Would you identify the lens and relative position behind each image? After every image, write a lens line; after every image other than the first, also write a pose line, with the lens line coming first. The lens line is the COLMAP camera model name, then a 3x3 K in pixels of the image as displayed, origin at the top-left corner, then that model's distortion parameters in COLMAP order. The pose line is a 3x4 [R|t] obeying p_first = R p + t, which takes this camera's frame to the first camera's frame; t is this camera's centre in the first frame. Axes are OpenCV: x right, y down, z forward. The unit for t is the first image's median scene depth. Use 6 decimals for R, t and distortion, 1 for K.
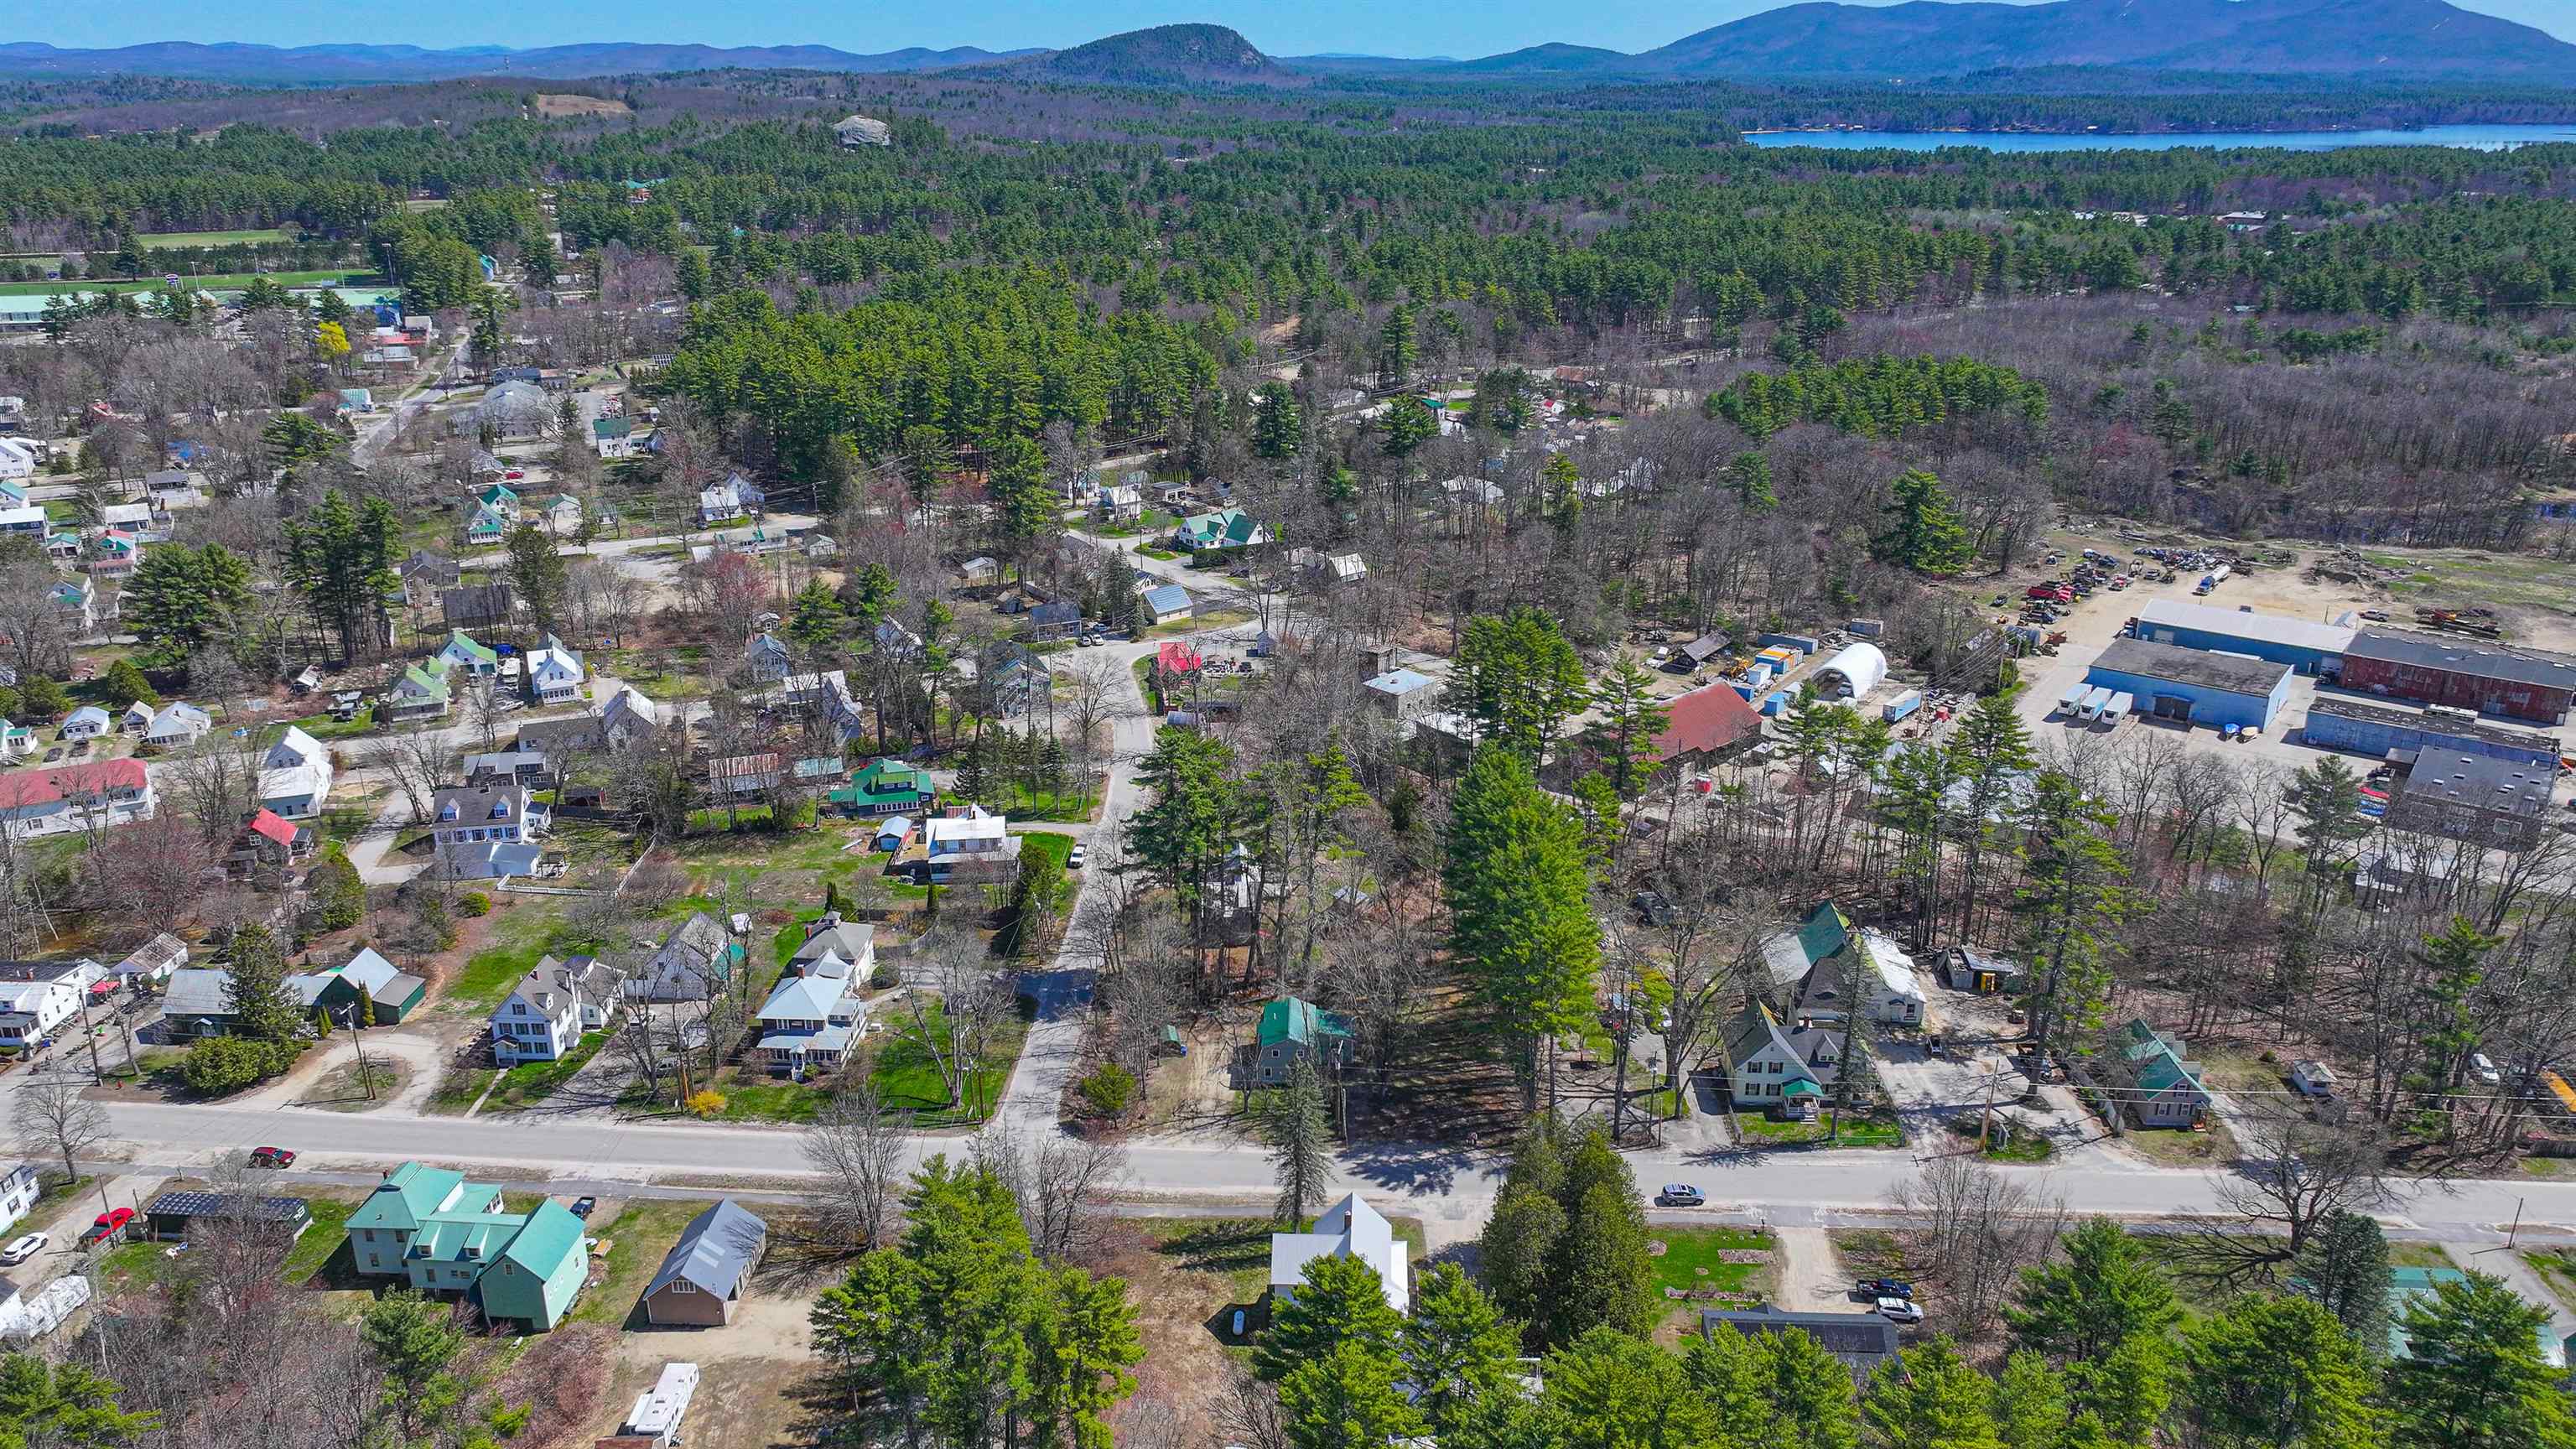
lens RADIAL K [[1815.0, 0, 1299.1], [0, 1815.0, 736.7], [0, 0, 1]] dist [0.000851, 0.014674]
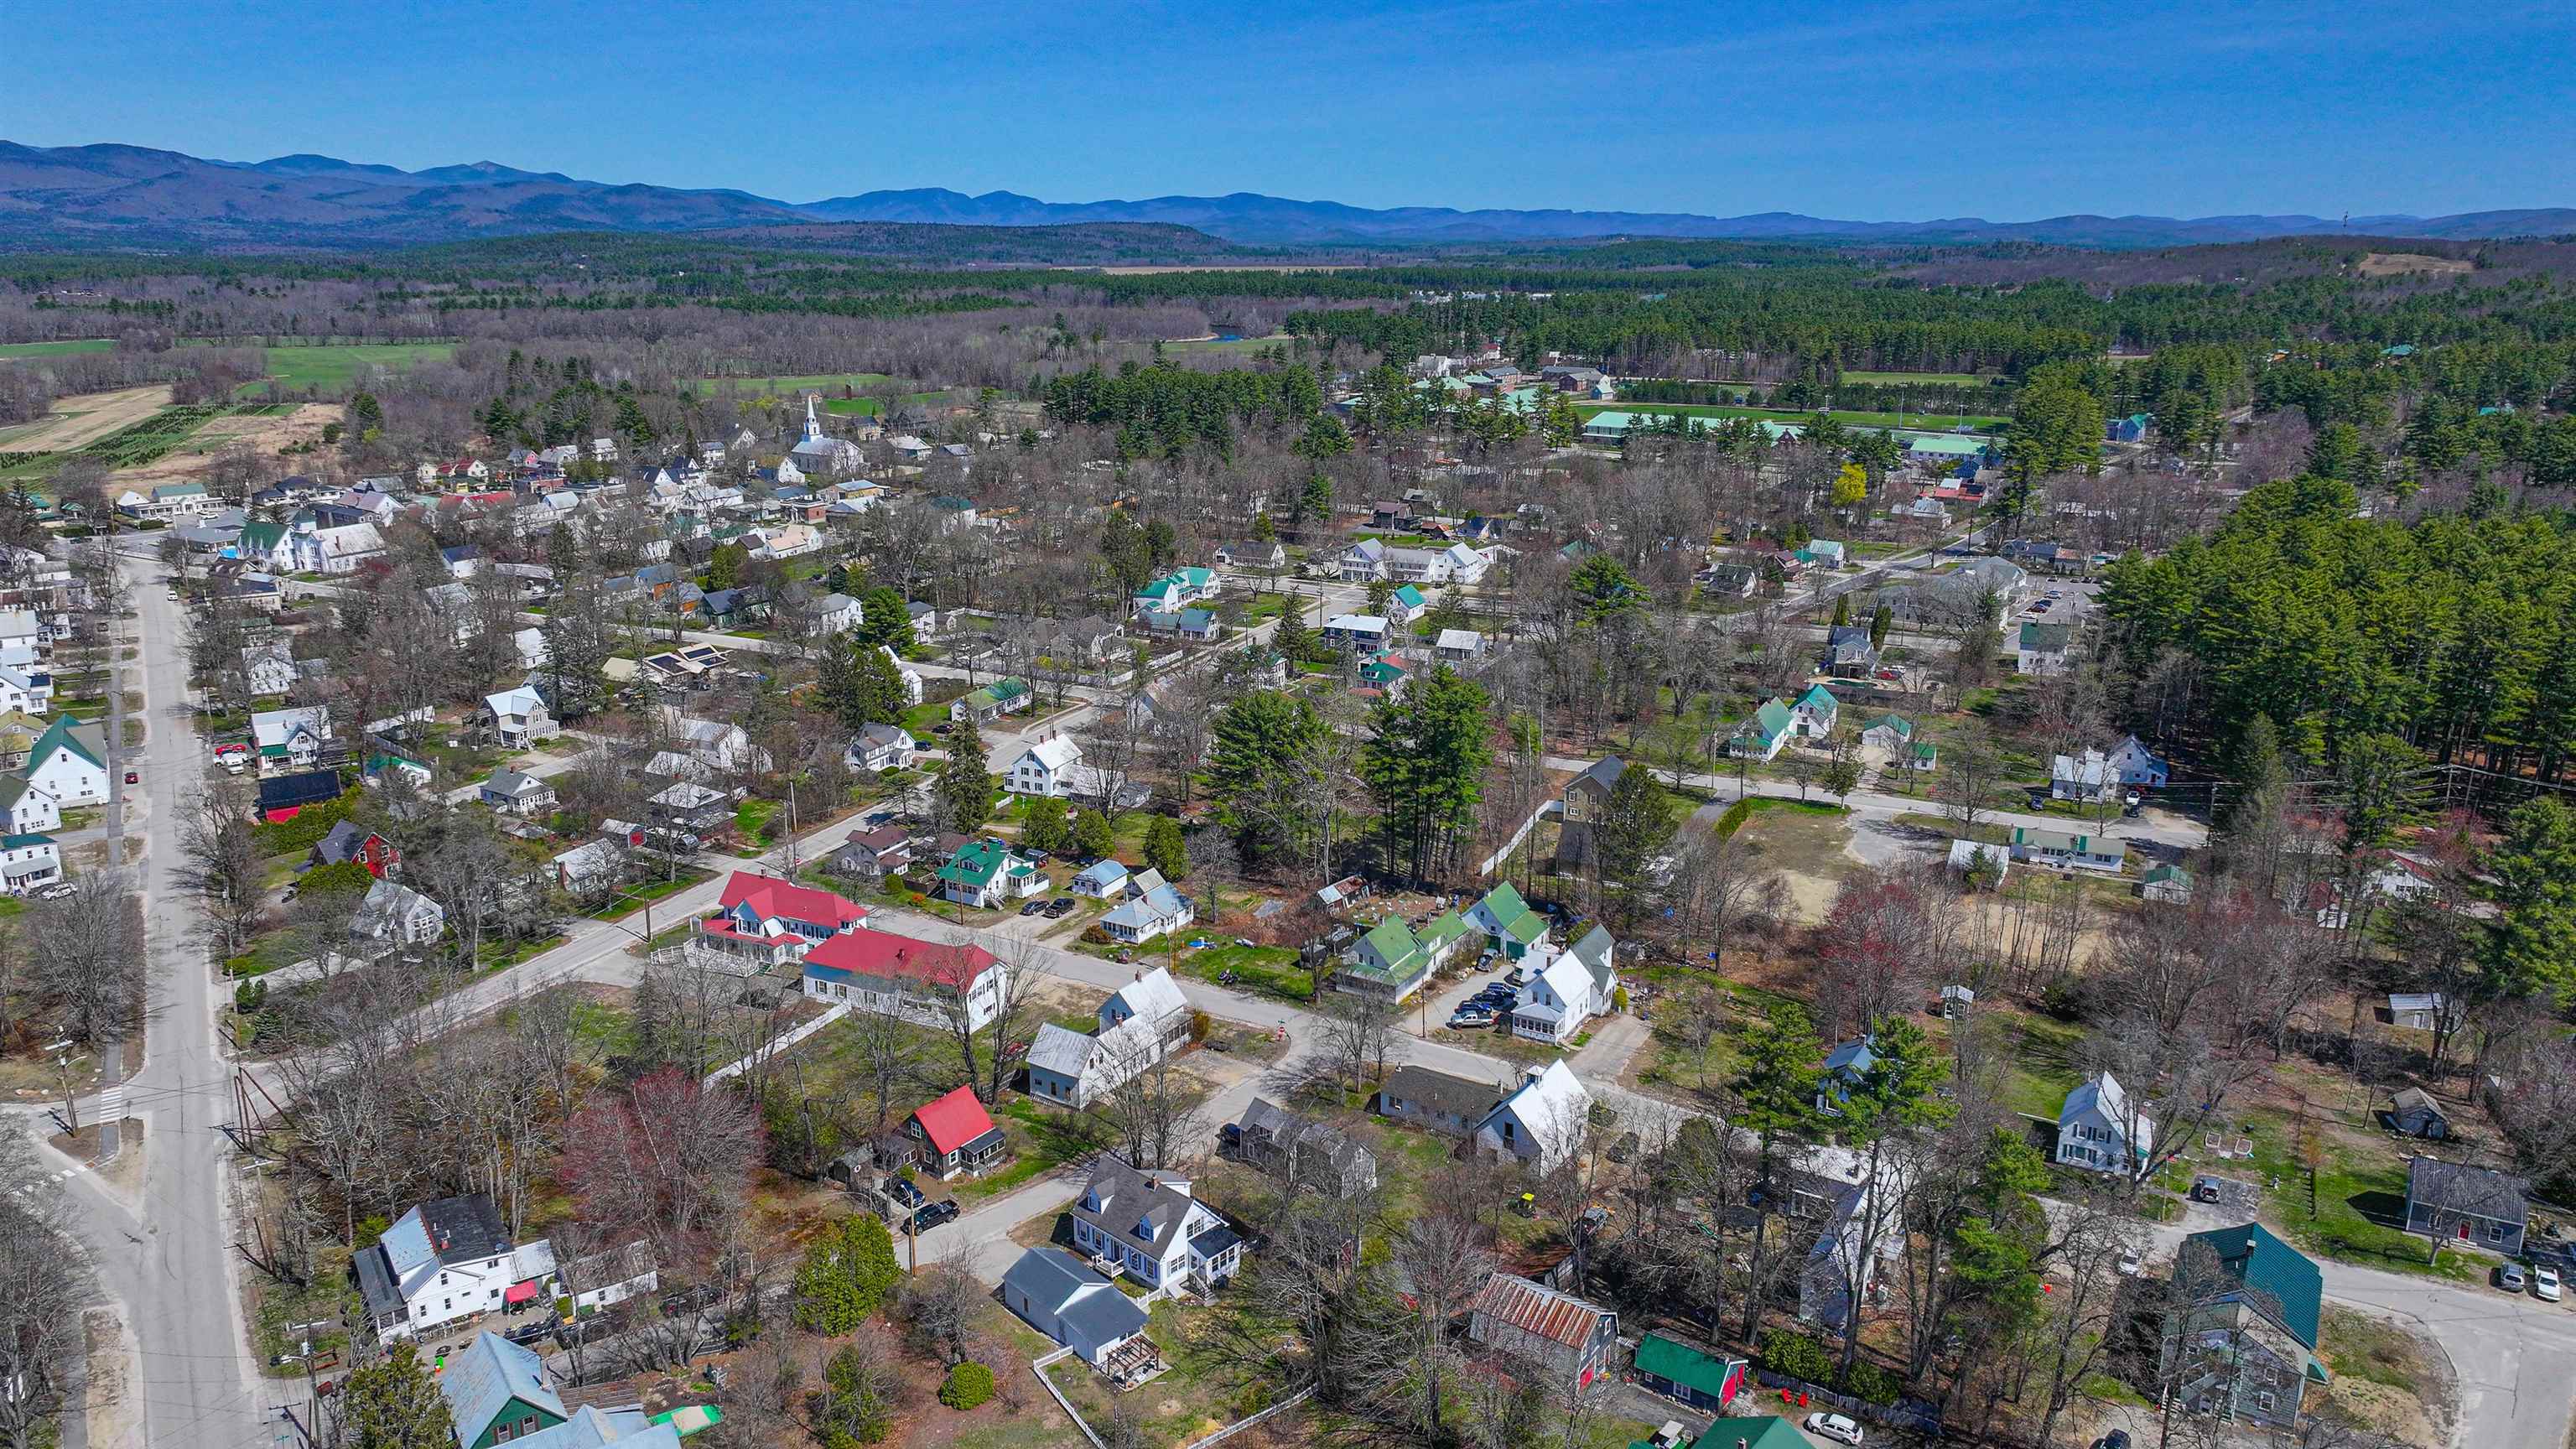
lens RADIAL K [[1815.0, 0, 1304.5], [0, 1815.0, 715.0], [0, 0, 1]] dist [0.000851, 0.014674]
pose [[0.604772, 0.204369, -0.769730, 0.018208], [-0.277580, 0.959998, 0.036794, -0.093892], [0.746459, 0.191410, 0.637308, 0.349887]]
